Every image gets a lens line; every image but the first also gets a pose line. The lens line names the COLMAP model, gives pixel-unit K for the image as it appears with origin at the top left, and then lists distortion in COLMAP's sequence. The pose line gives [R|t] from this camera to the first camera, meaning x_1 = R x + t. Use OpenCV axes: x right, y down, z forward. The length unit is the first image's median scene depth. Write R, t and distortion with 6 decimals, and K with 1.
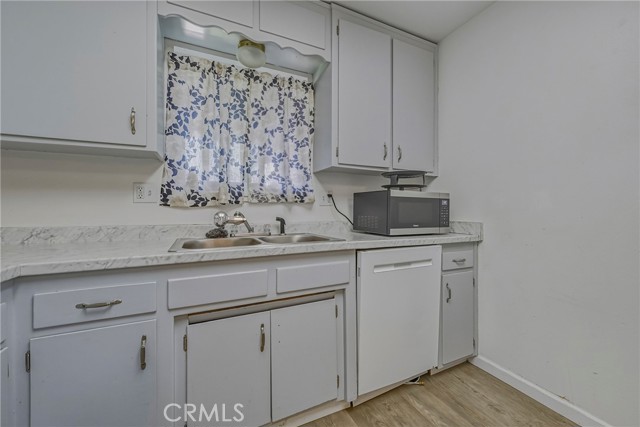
lens RADIAL K [[254.7, 0, 319.6], [0, 254.7, 209.6], [0, 0, 1]] dist [-0.001462, -0.000096]
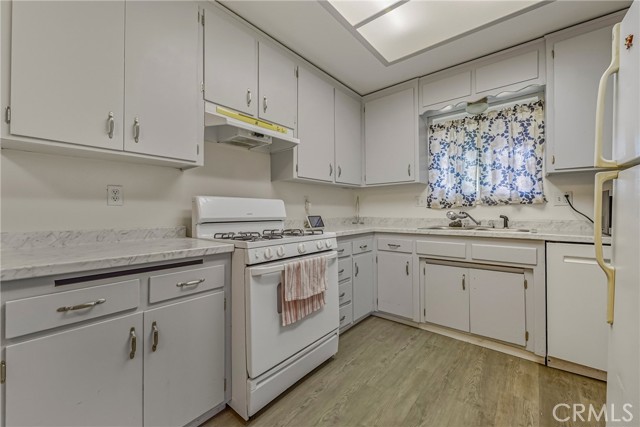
lens RADIAL K [[254.7, 0, 319.6], [0, 254.7, 209.6], [0, 0, 1]] dist [-0.001462, -0.000096]
pose [[0.422427, -0.007616, -0.906365, 0.667875], [0.007623, 0.999959, -0.004850, -0.001153], [0.906365, -0.004861, 0.422468, -0.457570]]
